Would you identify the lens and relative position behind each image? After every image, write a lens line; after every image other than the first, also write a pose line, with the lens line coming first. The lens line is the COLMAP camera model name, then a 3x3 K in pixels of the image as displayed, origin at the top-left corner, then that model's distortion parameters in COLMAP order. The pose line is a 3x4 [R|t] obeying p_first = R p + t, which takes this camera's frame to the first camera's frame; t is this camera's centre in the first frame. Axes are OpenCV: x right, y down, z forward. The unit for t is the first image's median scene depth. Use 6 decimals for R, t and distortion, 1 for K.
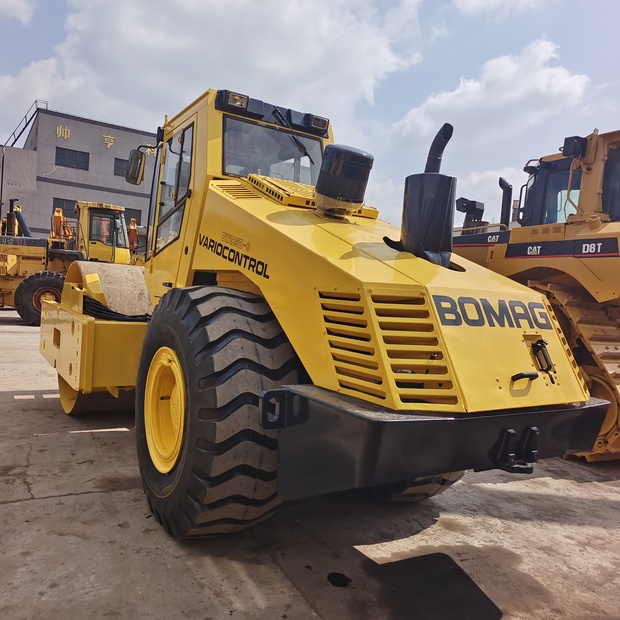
lens RADIAL K [[570.0, 0, 318.2], [0, 570.0, 307.6], [0, 0, 1]] dist [0.028316, 0.014862]
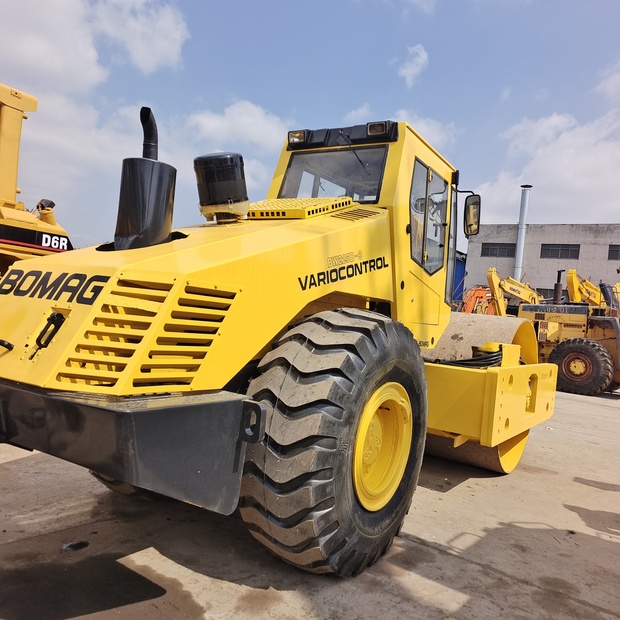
lens RADIAL K [[570.0, 0, 318.2], [0, 570.0, 307.6], [0, 0, 1]] dist [0.028316, 0.014862]
pose [[0.401849, -0.042546, -0.914717, 0.907578], [-0.097082, 0.991311, -0.088759, 0.058324], [0.910545, 0.124471, 0.394226, 0.683392]]
